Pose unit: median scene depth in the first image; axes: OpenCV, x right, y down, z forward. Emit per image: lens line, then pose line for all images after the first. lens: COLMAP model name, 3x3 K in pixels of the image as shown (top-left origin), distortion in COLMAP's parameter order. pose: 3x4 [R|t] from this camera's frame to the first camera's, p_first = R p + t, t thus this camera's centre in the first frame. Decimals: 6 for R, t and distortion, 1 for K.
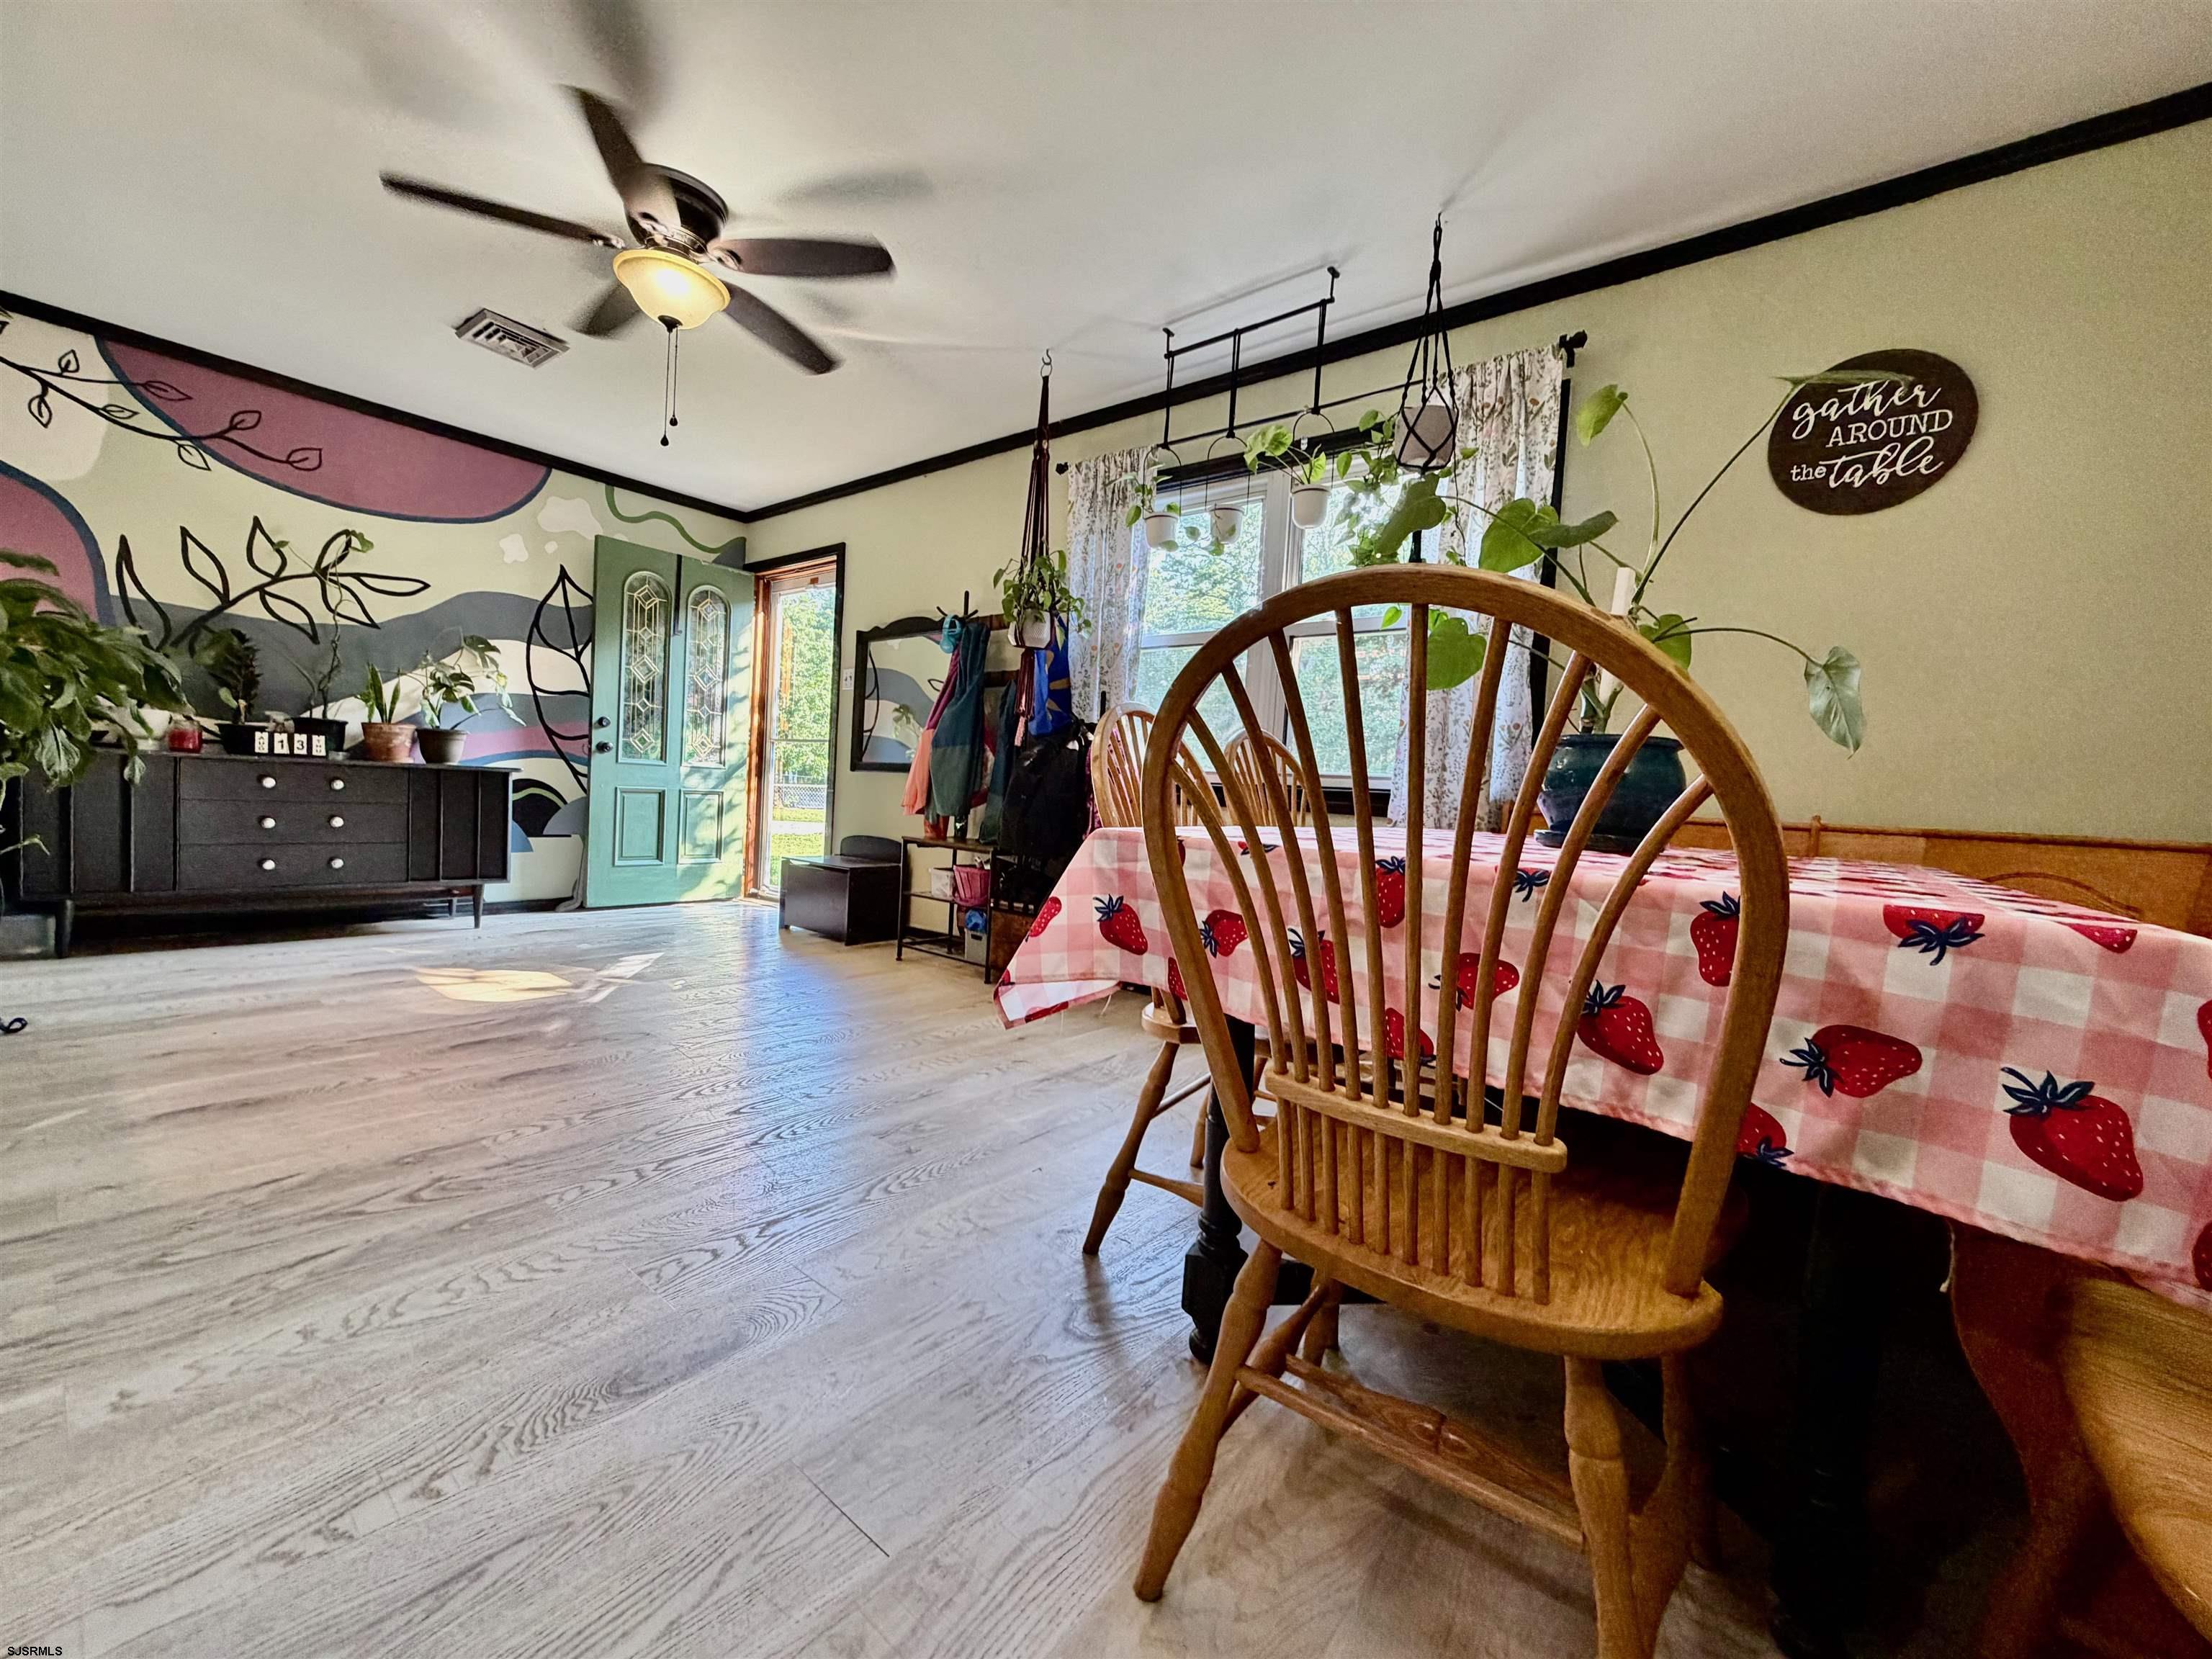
lens RADIAL K [[876.5, 0, 1101.6], [0, 876.5, 829.8], [0, 0, 1]] dist [-0.001072, -0.000199]
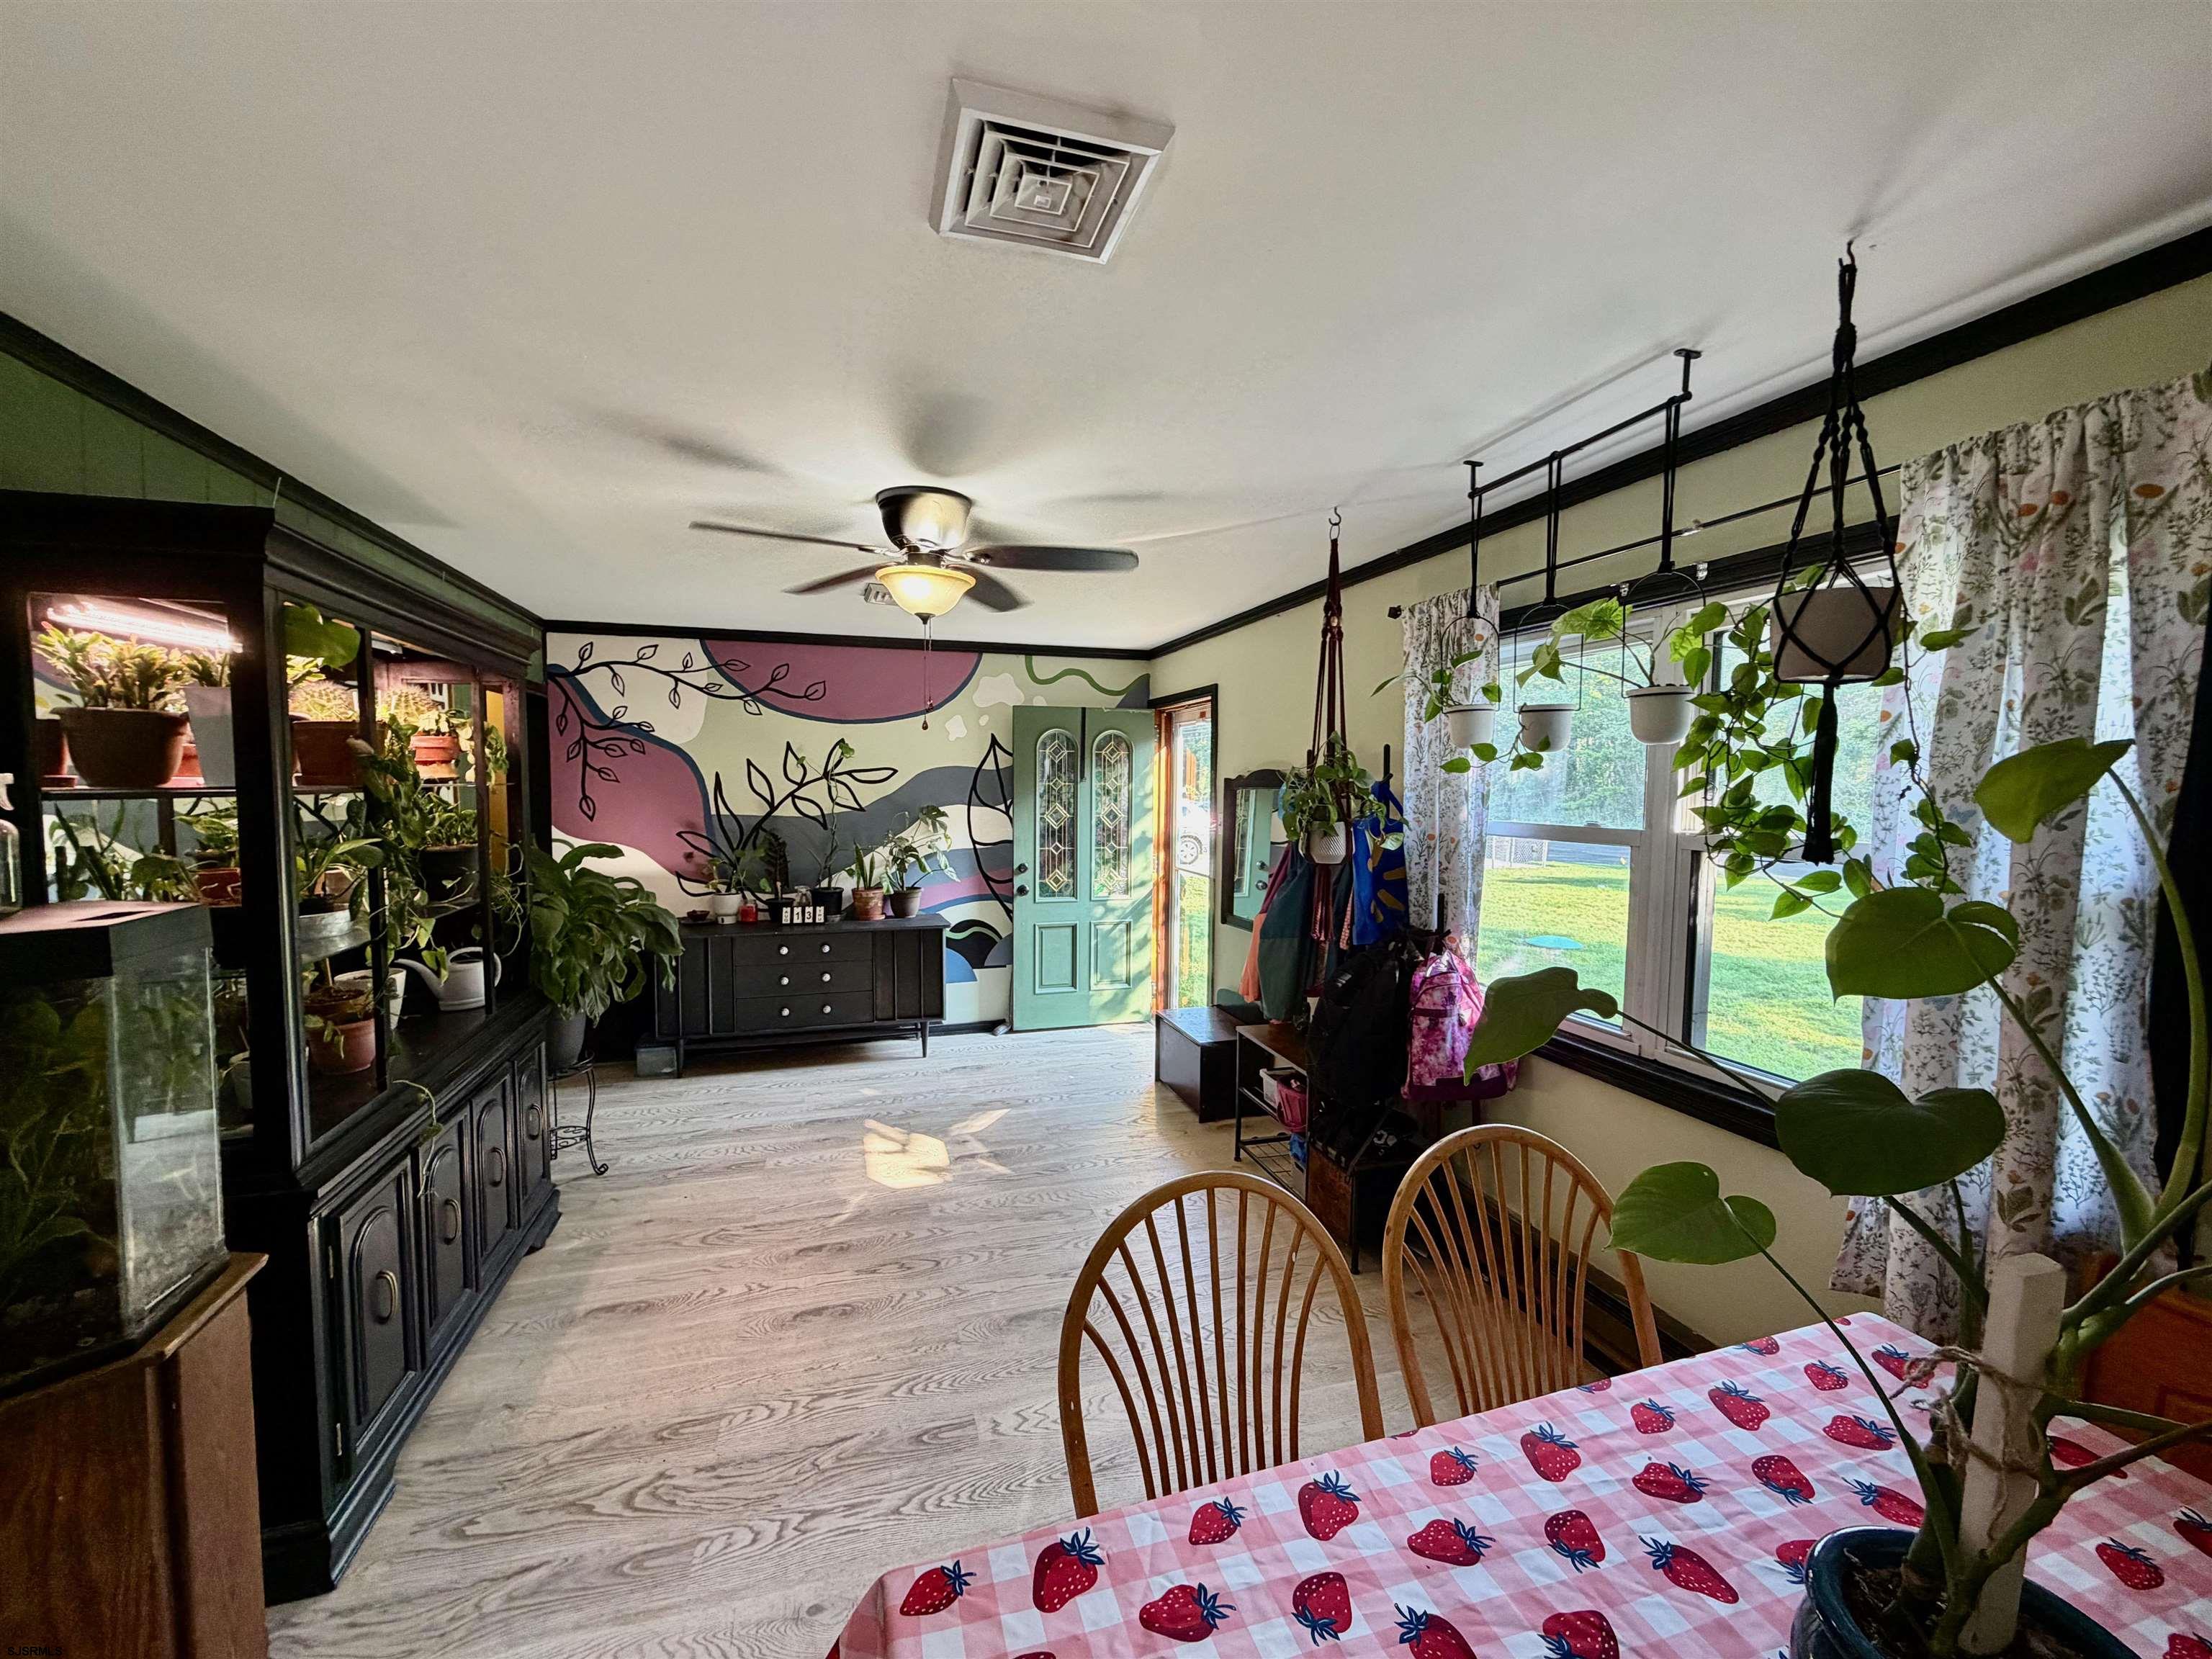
lens RADIAL K [[876.5, 0, 1101.7], [0, 876.5, 829.3], [0, 0, 1]] dist [-0.001072, -0.000199]
pose [[0.826316, -0.018430, -0.562905, 0.191564], [0.015300, 0.999830, -0.010277, -0.207516], [0.562999, -0.000120, 0.826458, 0.163236]]
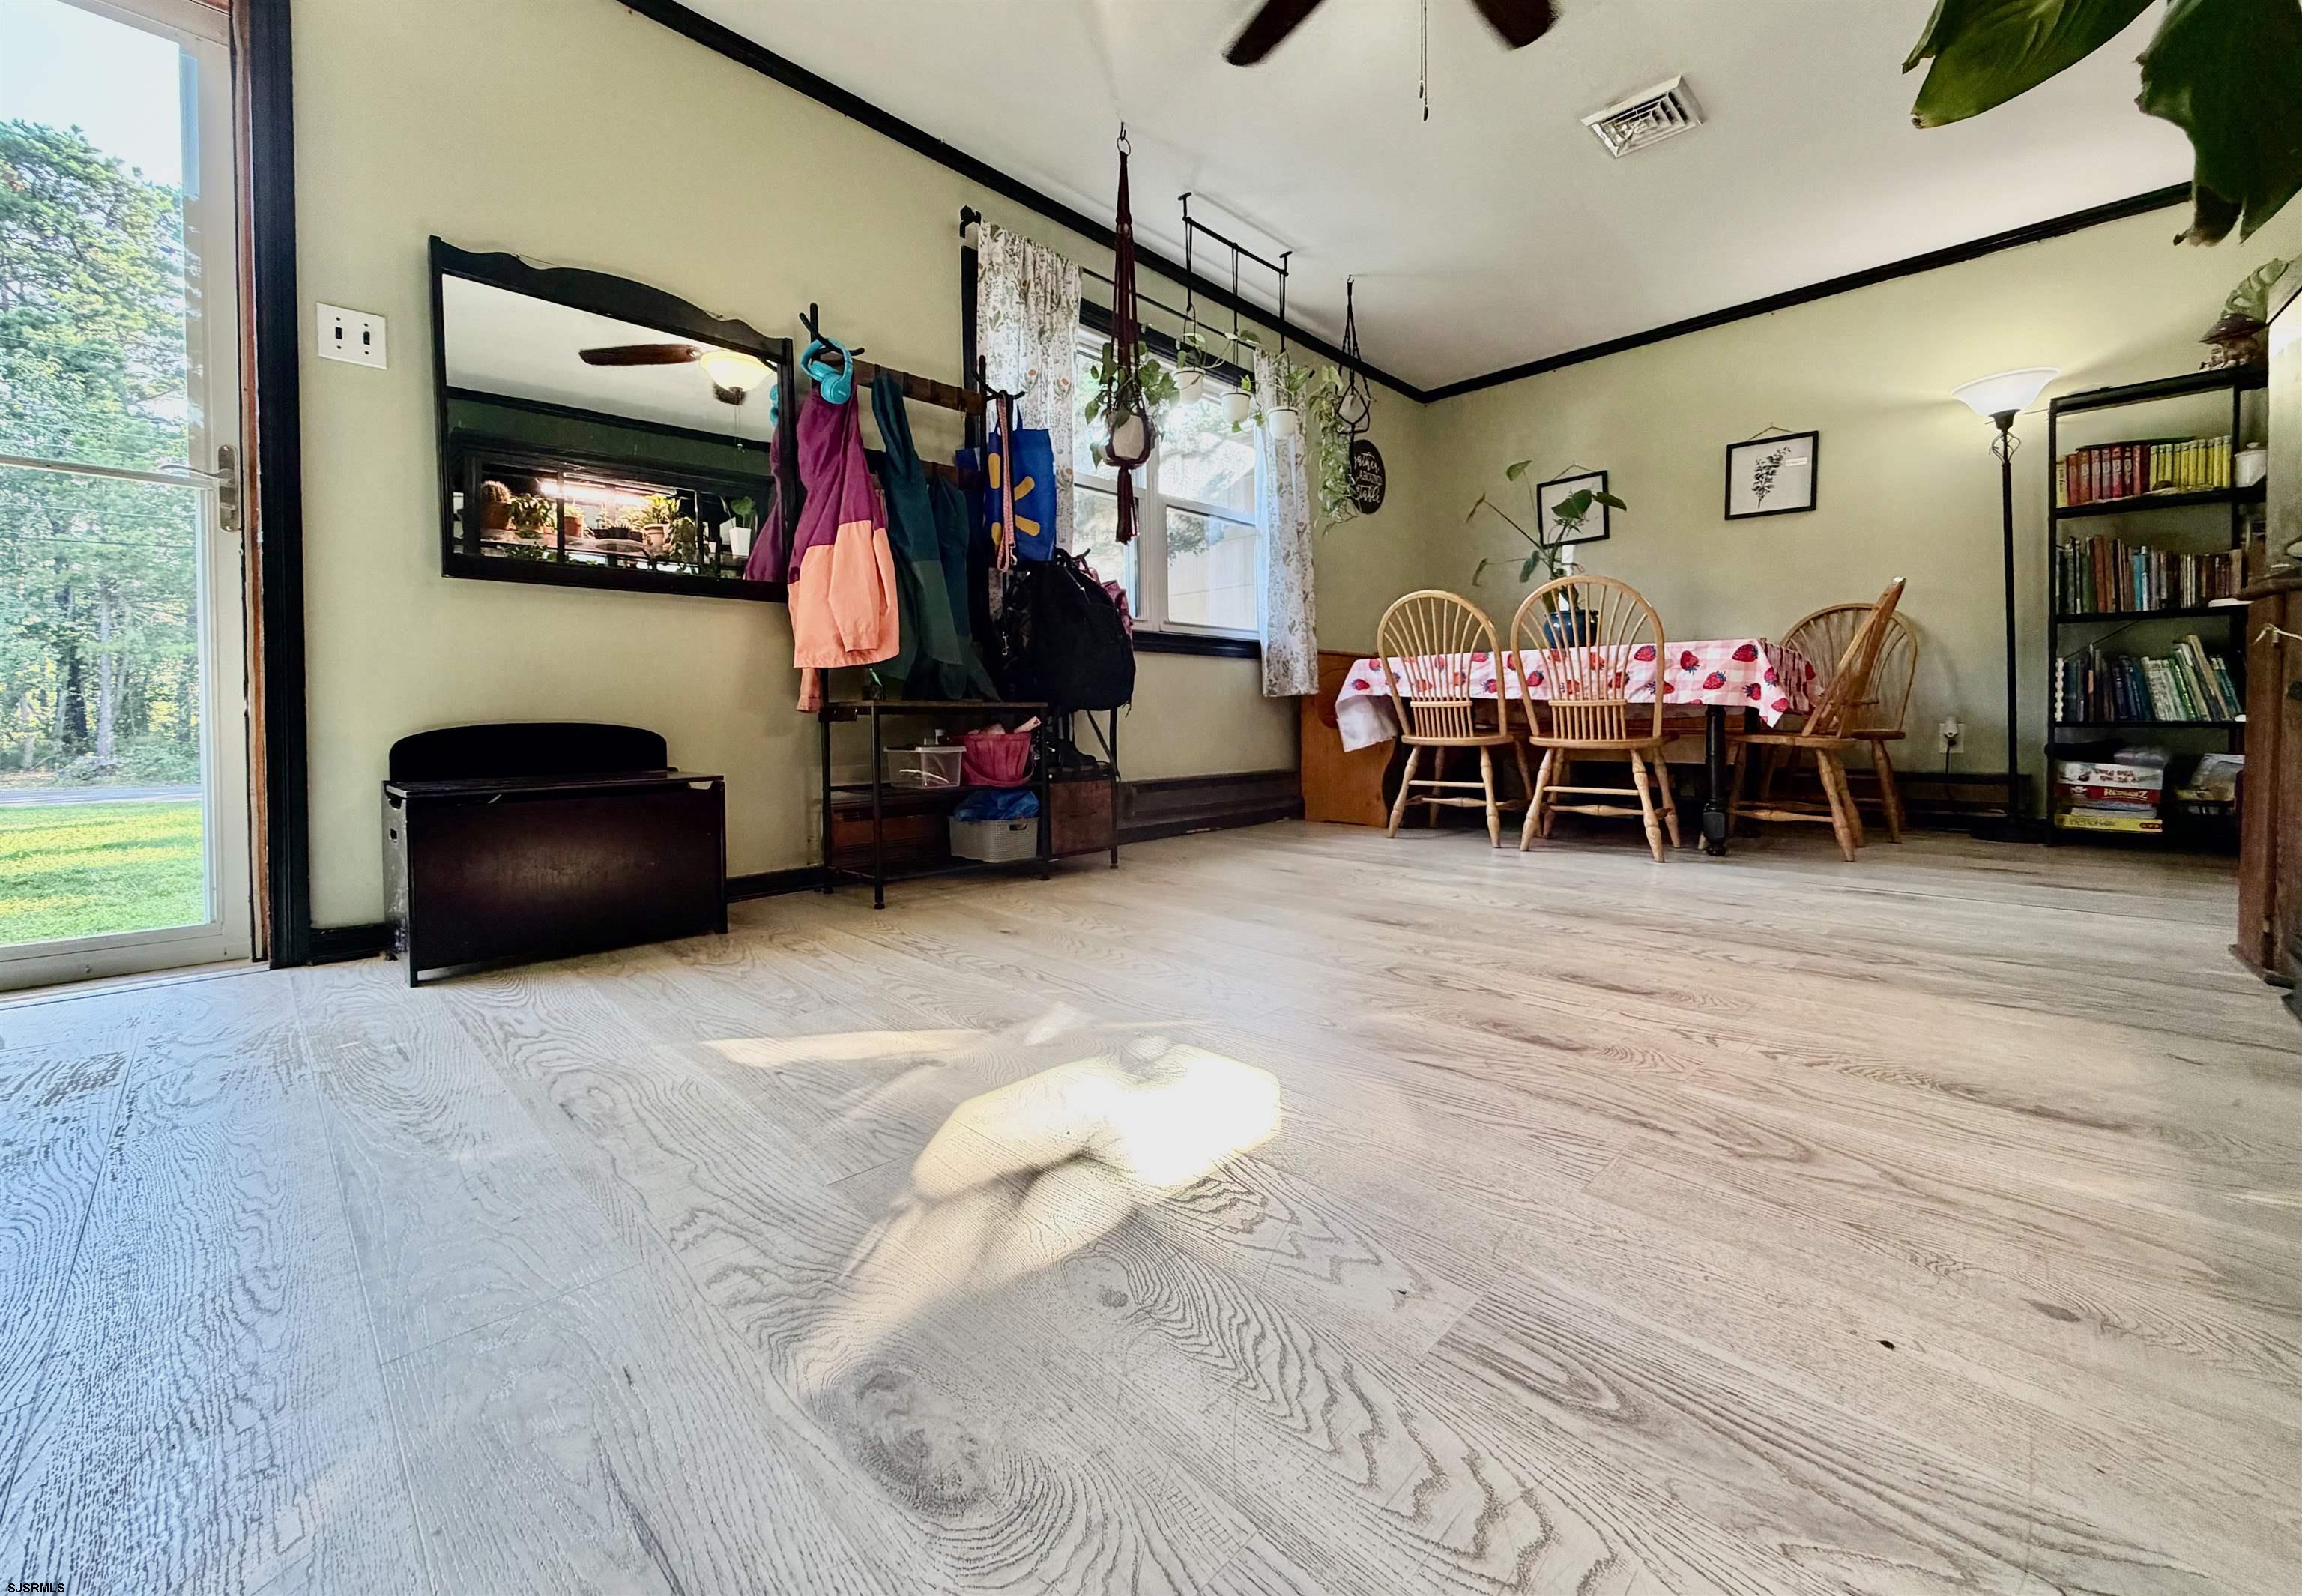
lens RADIAL K [[914.6, 0, 1146.2], [0, 914.6, 730.6], [0, 0, 1]] dist [-0.002939, 0.000609]
pose [[0.096246, -0.072981, 0.992678, -0.885491], [0.056654, 0.996093, 0.067739, -0.004886], [-0.993744, 0.049720, 0.100005, 0.805255]]
